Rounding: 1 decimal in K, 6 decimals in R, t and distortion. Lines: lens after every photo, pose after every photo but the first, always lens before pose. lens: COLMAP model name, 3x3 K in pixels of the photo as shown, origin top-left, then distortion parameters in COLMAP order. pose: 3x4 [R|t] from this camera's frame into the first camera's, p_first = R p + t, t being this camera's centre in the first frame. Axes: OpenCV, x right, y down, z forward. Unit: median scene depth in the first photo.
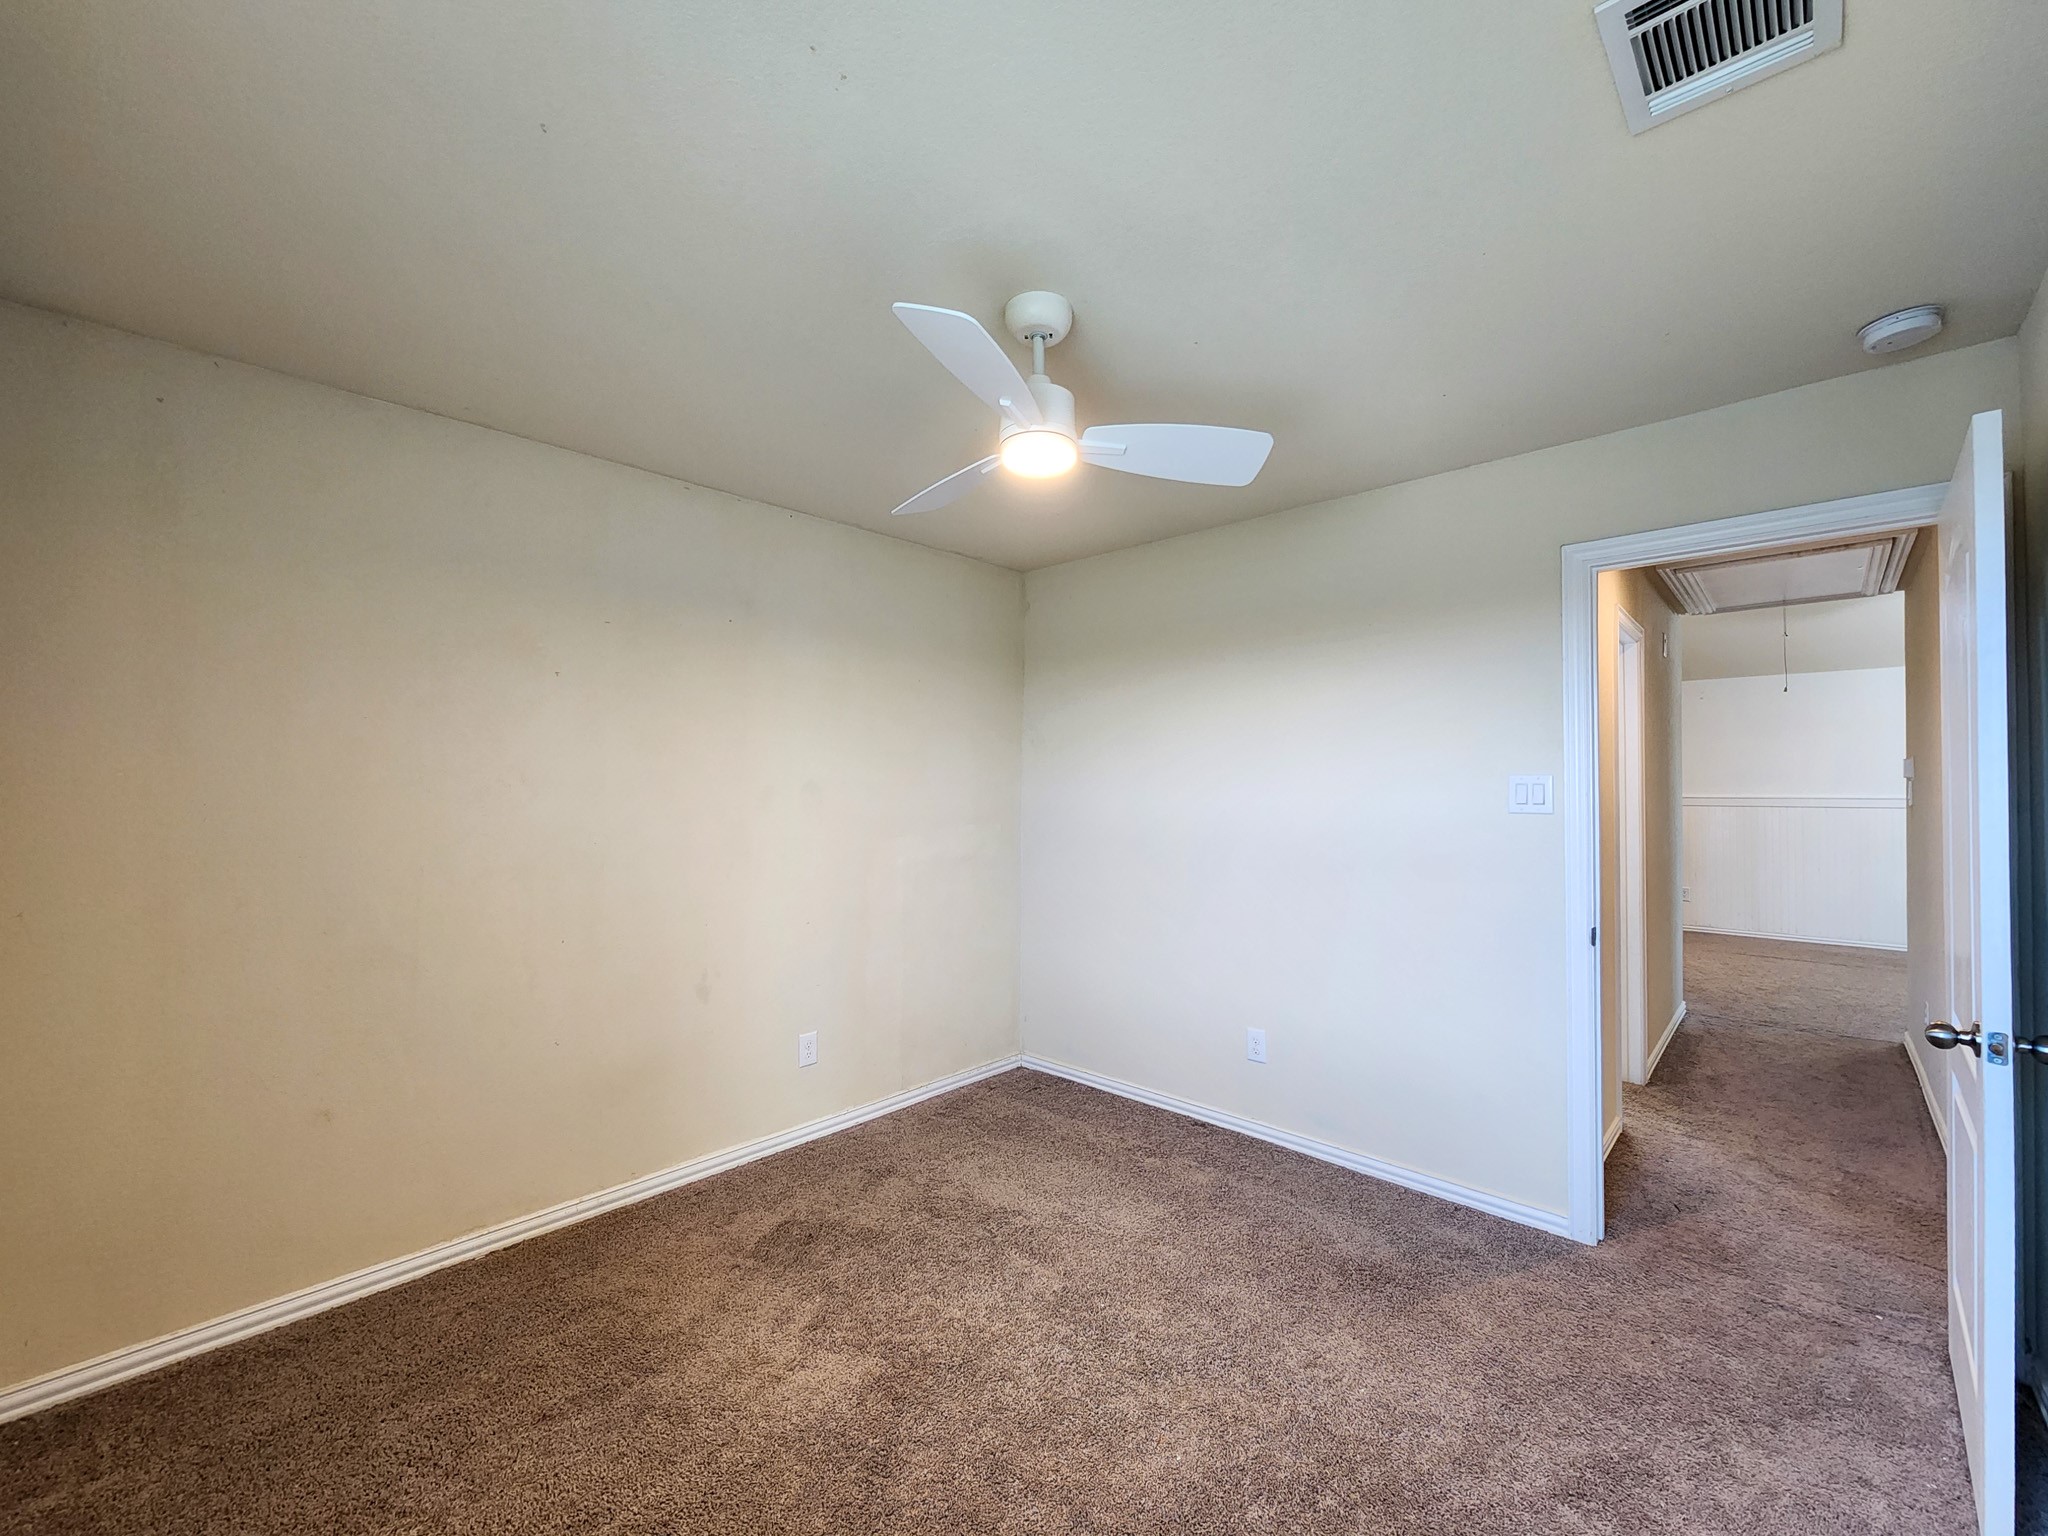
lens RADIAL K [[838.4, 0, 1031.3], [0, 838.4, 772.5], [0, 0, 1]] dist [0.000659, 0.000020]
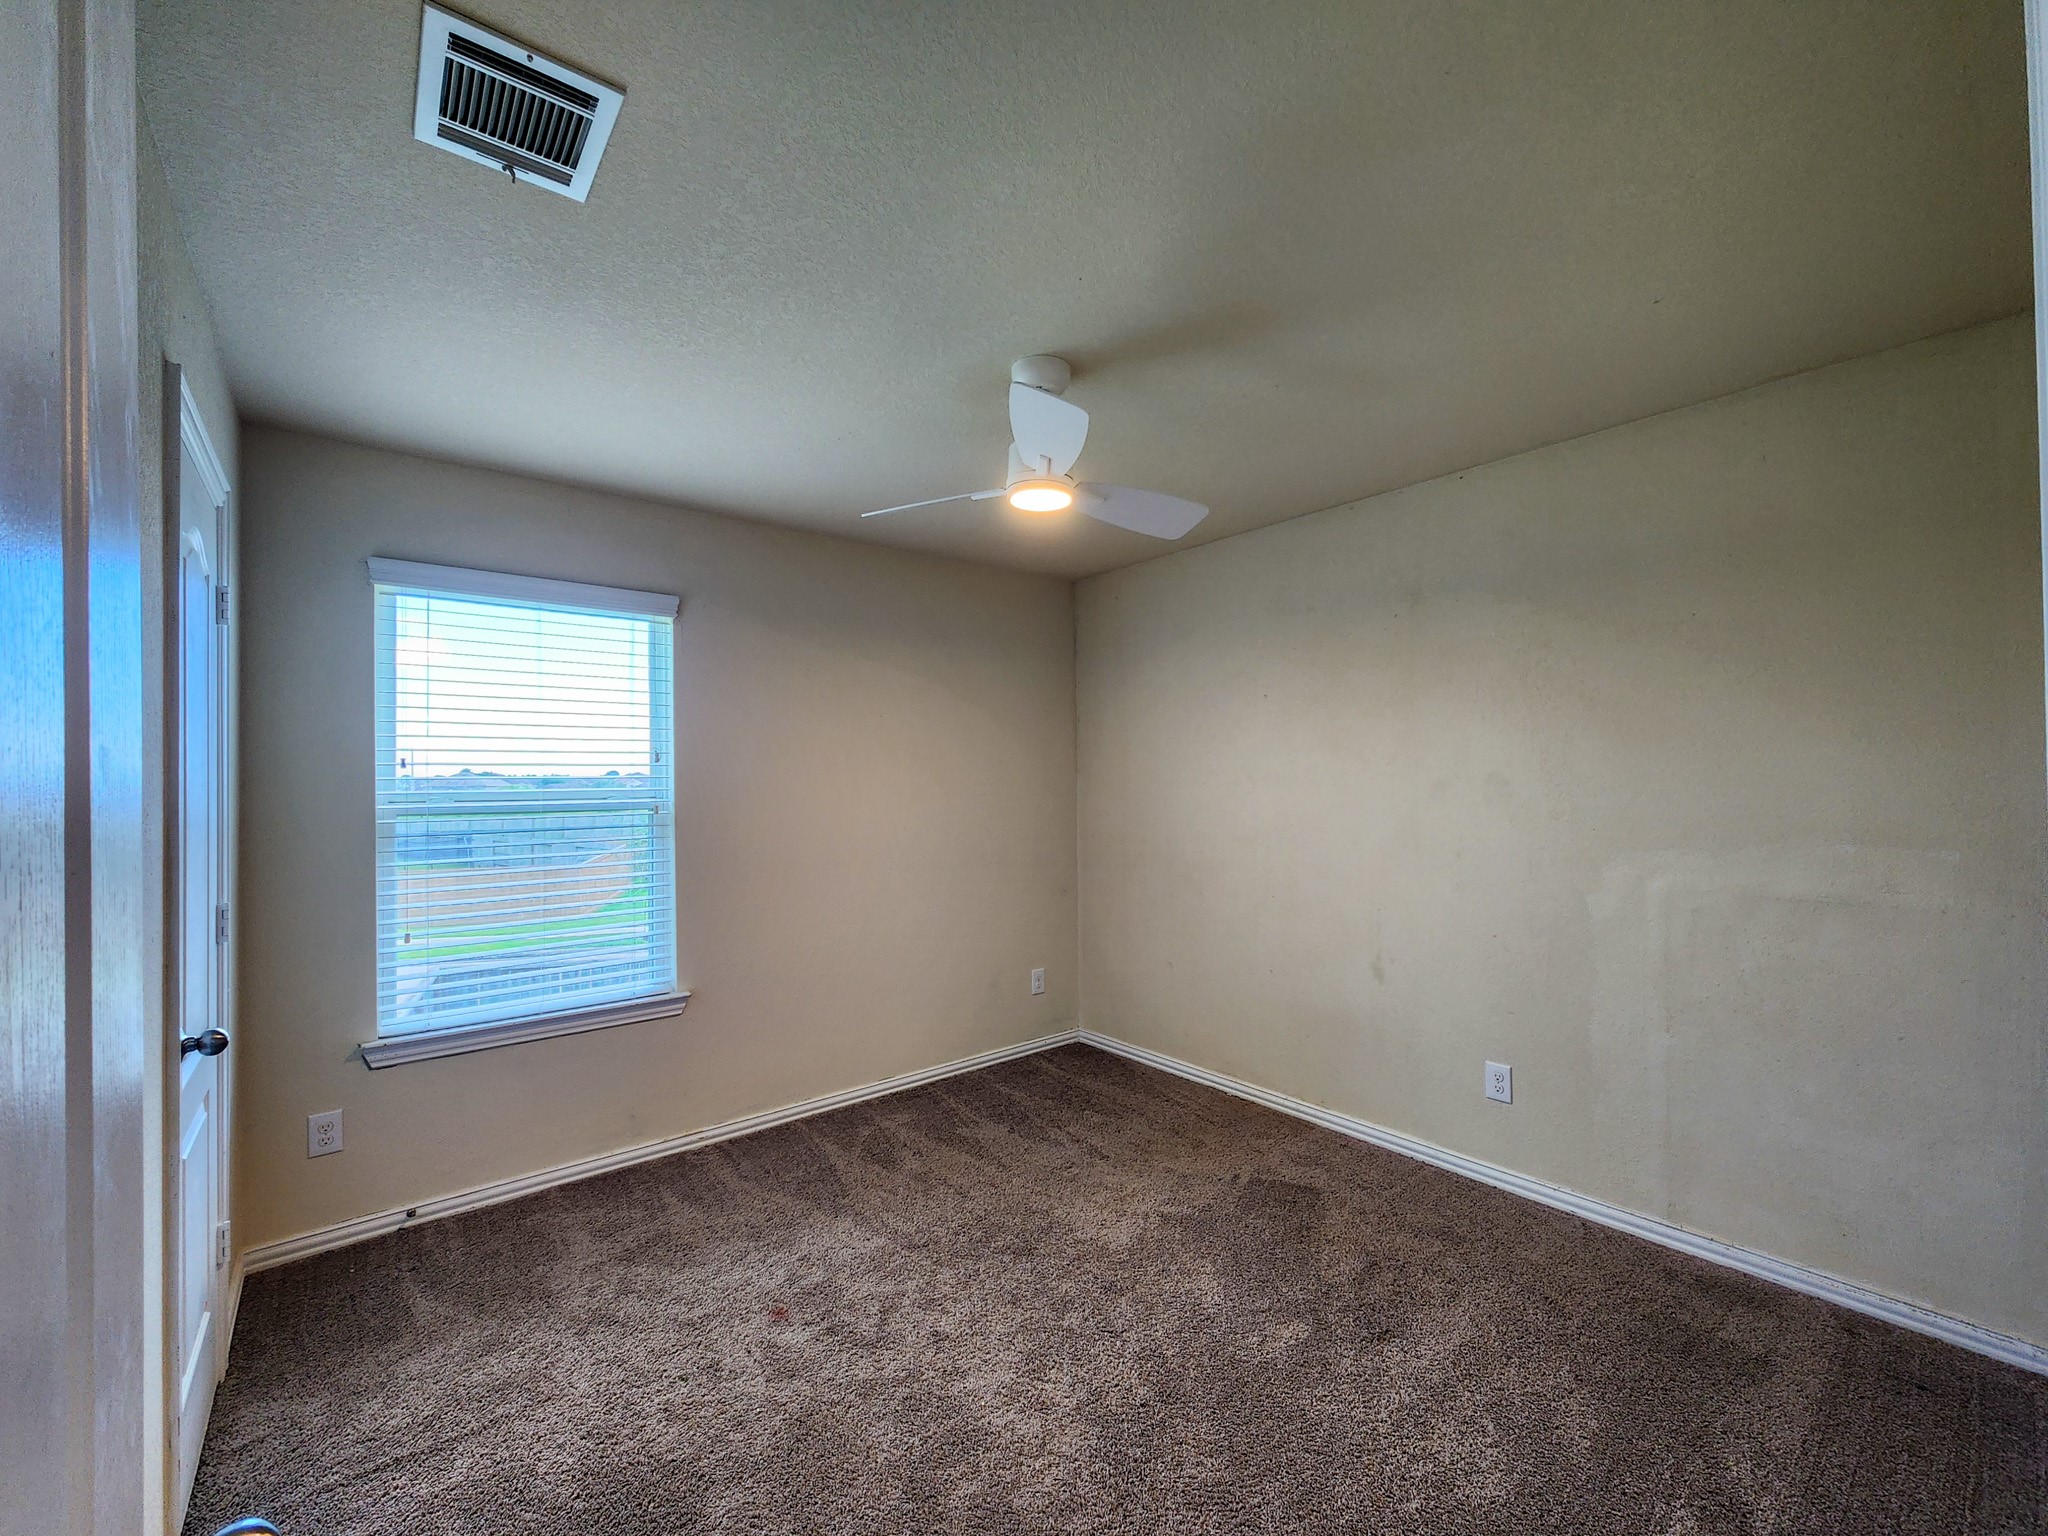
lens RADIAL K [[838.4, 0, 1031.3], [0, 838.4, 772.5], [0, 0, 1]] dist [0.000659, 0.000020]
pose [[-0.110309, 0.004938, -0.993885, 0.782005], [0.018672, 0.999821, 0.002896, 0.001112], [0.993722, -0.018238, -0.110382, 0.762671]]
